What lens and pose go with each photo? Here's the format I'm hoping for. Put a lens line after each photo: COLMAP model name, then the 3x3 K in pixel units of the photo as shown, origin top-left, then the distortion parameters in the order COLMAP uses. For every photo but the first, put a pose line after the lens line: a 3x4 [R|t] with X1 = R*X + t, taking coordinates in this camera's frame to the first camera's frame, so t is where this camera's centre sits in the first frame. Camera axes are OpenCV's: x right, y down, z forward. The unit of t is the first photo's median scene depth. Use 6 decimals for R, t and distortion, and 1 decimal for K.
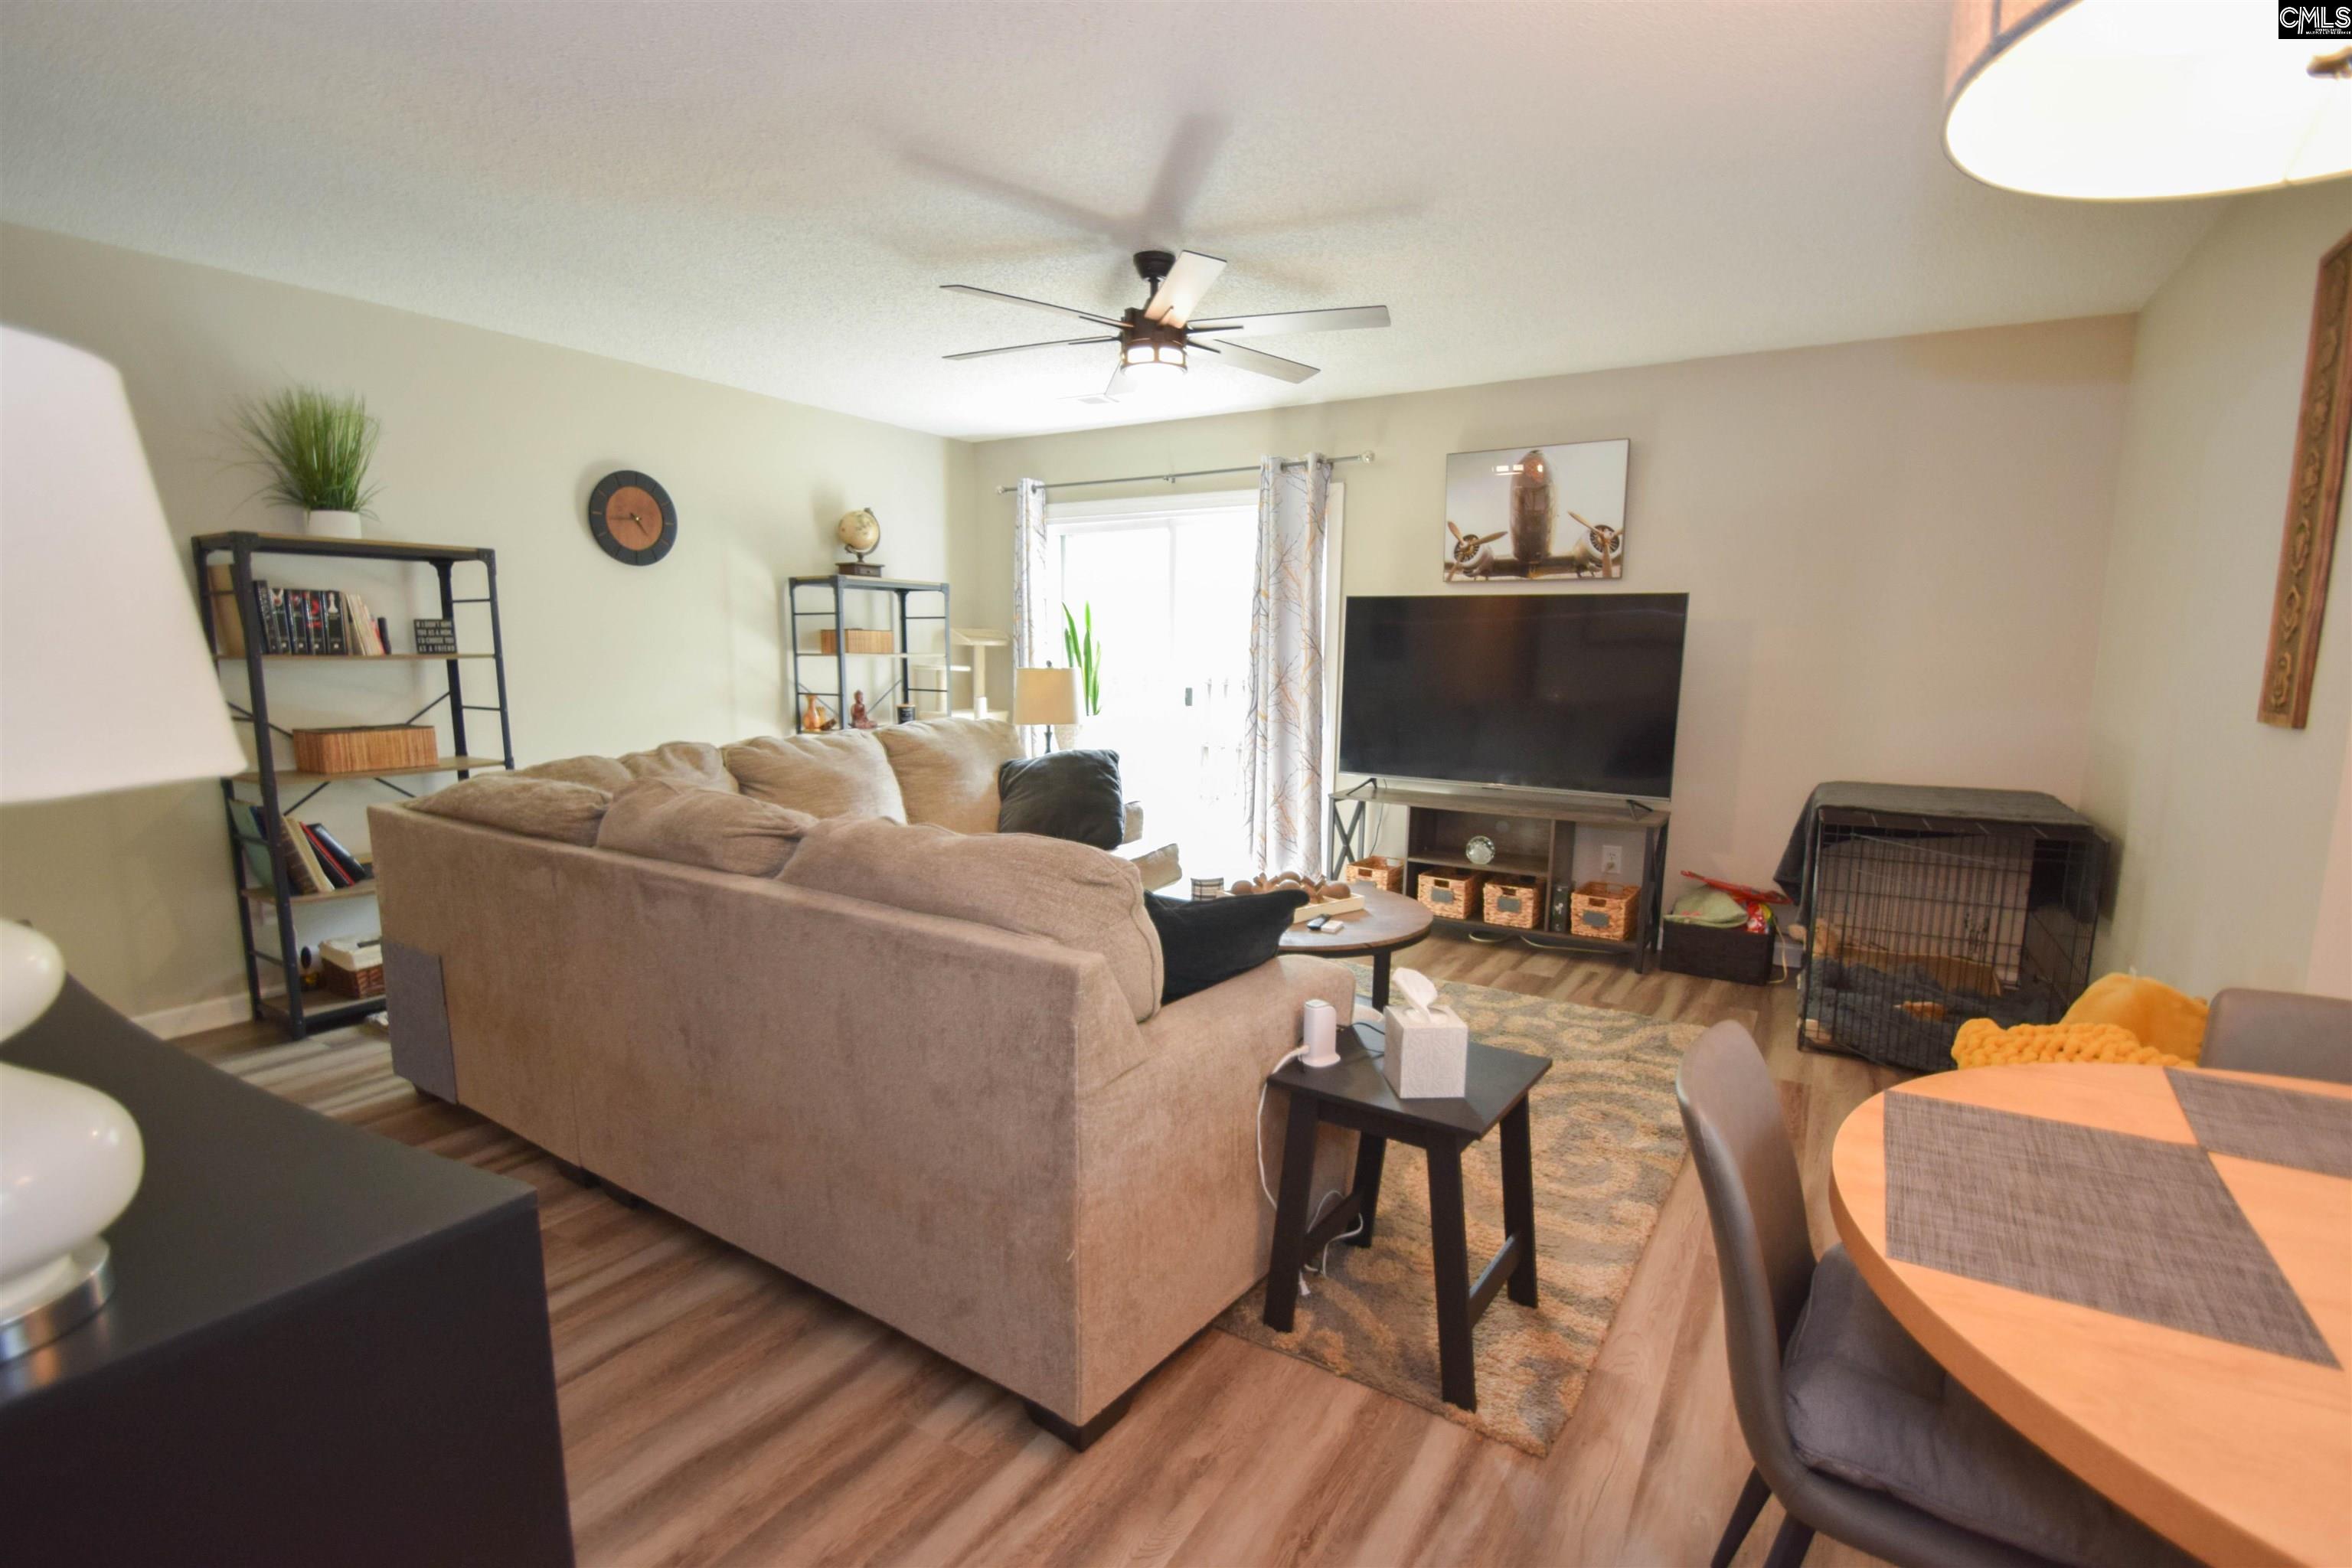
lens RADIAL K [[1068.3, 0, 1176.0], [0, 1068.3, 784.0], [0, 0, 1]] dist [-0.001791, -0.000284]
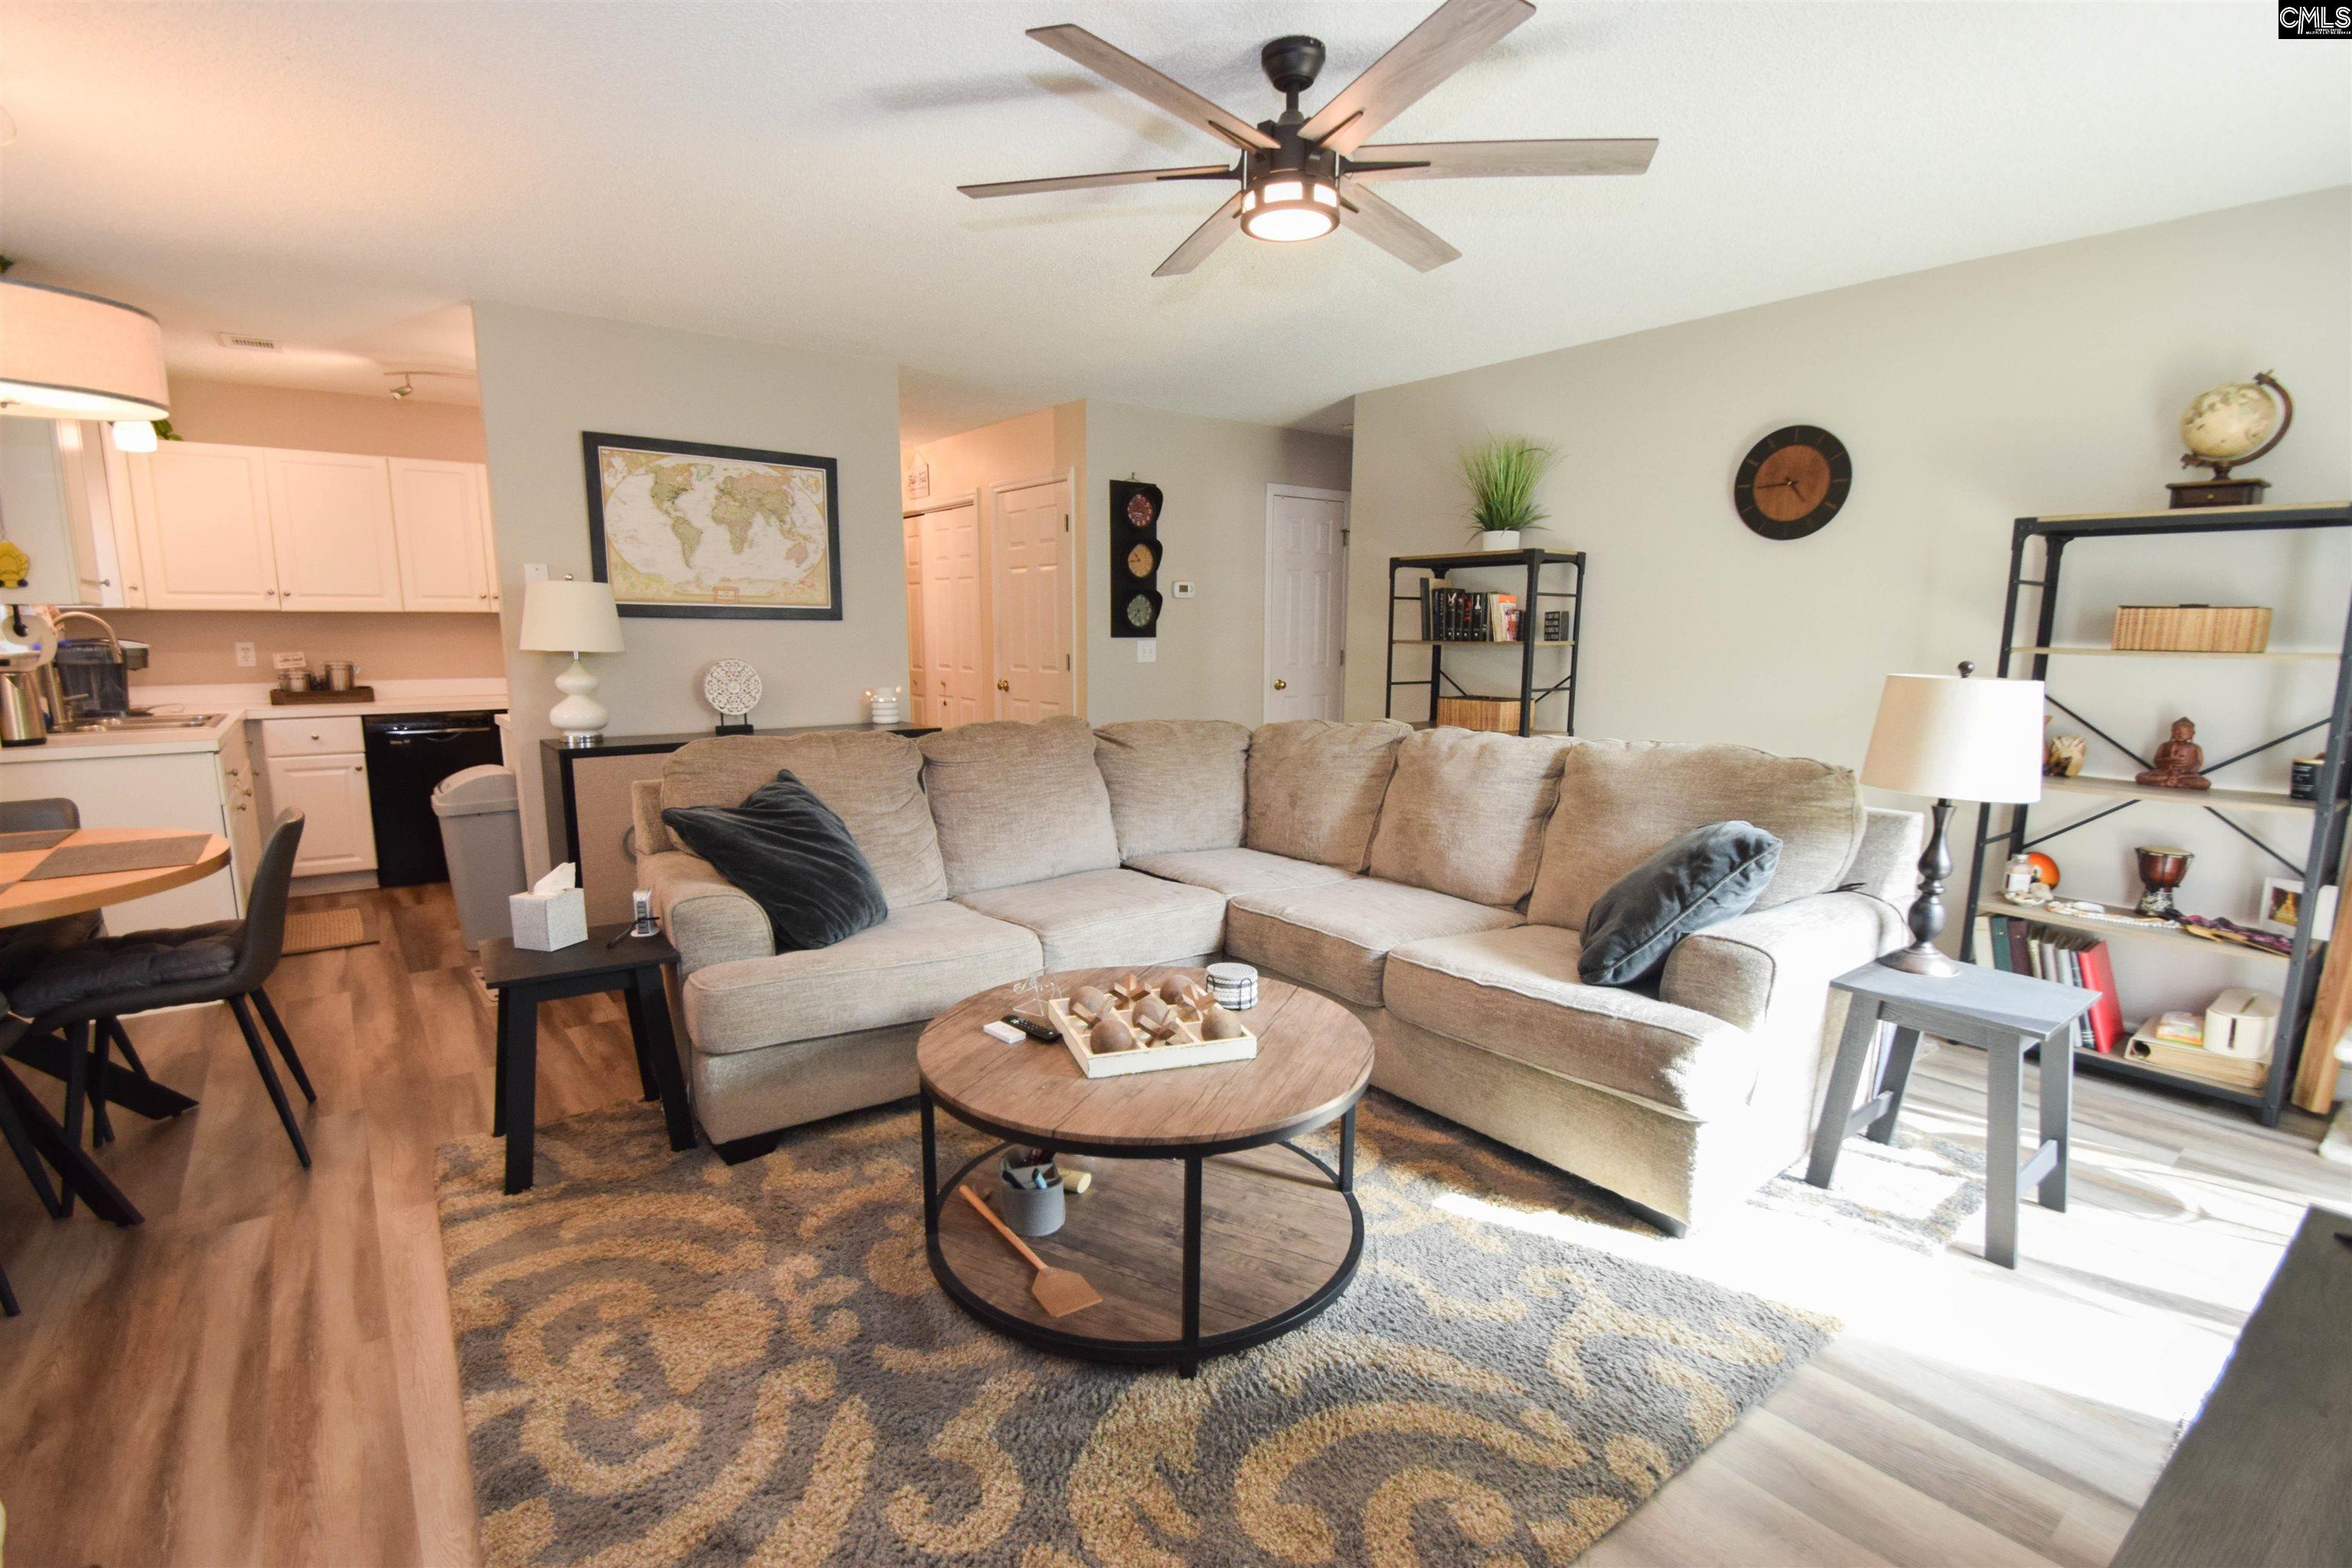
lens RADIAL K [[1068.3, 0, 1176.0], [0, 1068.3, 784.0], [0, 0, 1]] dist [-0.001791, -0.000284]
pose [[-0.359373, 0.128140, -0.924354, 0.465518], [-0.133226, 0.973337, 0.186726, -0.117993], [0.923635, 0.190253, -0.332720, 0.914154]]
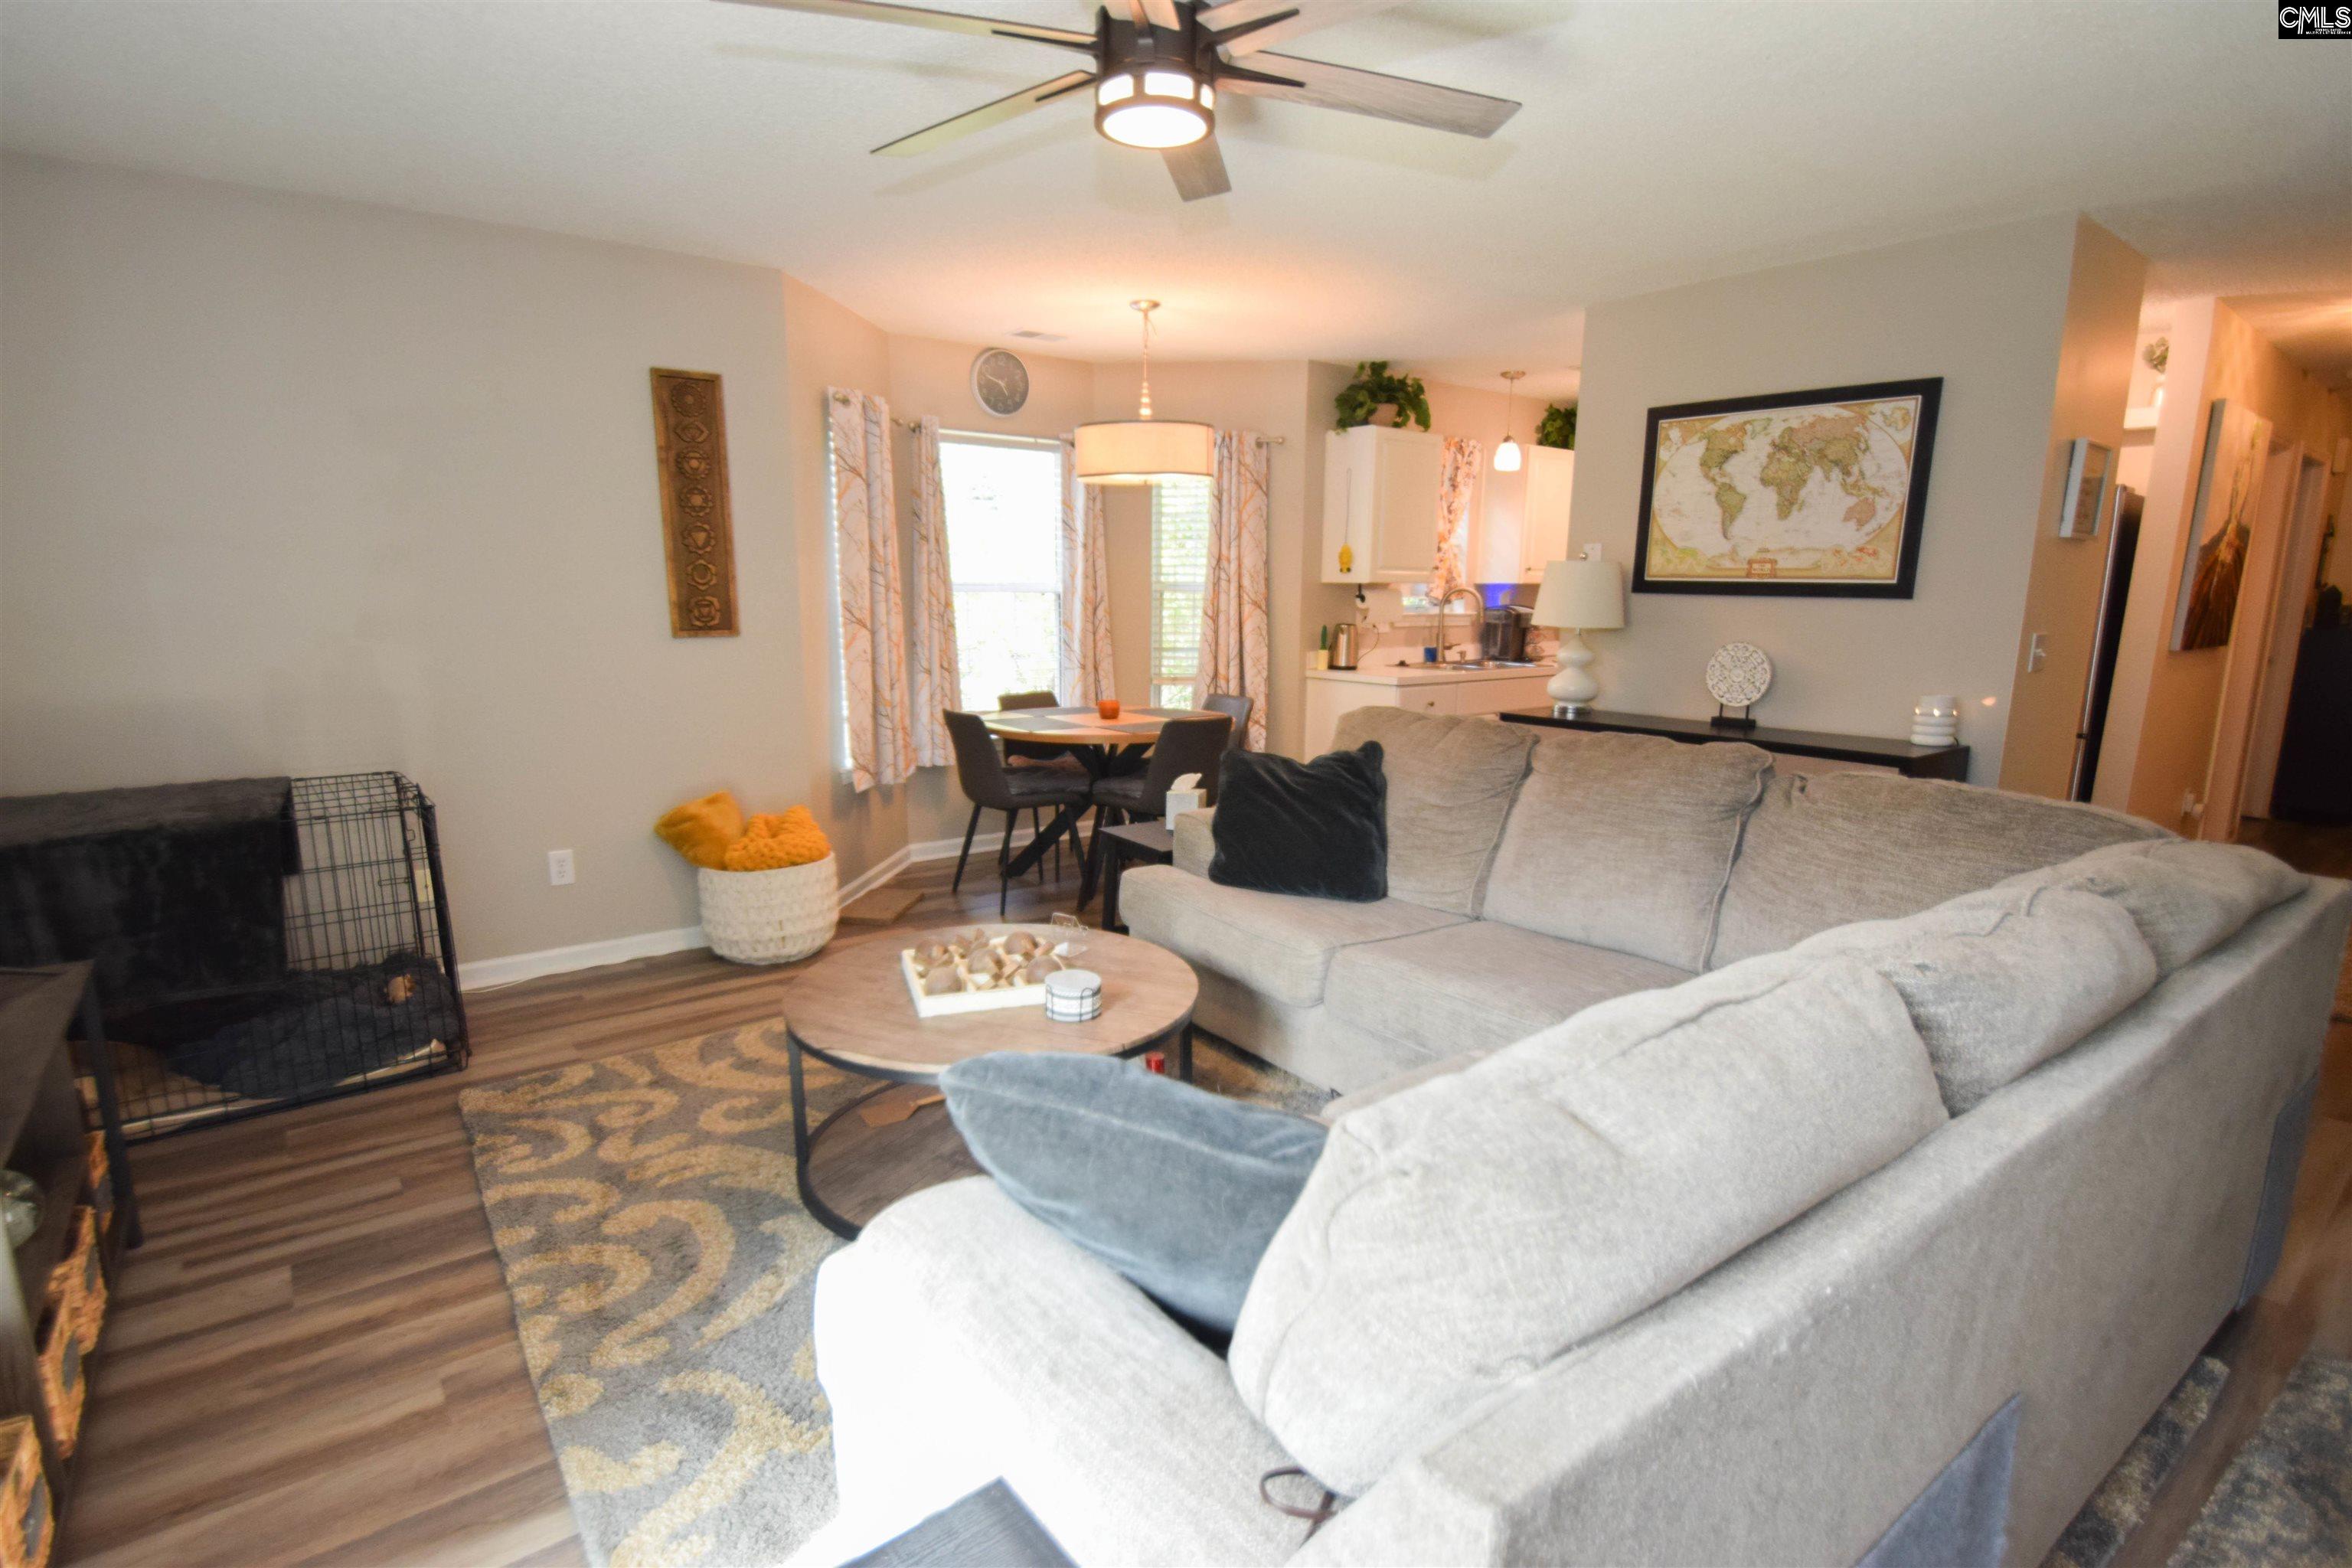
lens RADIAL K [[1146.5, 0, 1182.1], [0, 1146.5, 814.4], [0, 0, 1]] dist [-0.001172, -0.017532]
pose [[-0.947602, -0.074709, 0.310593, -0.181469], [0.029911, 0.947247, 0.319105, -0.168354], [-0.318049, 0.311675, -0.895379, 1.200567]]
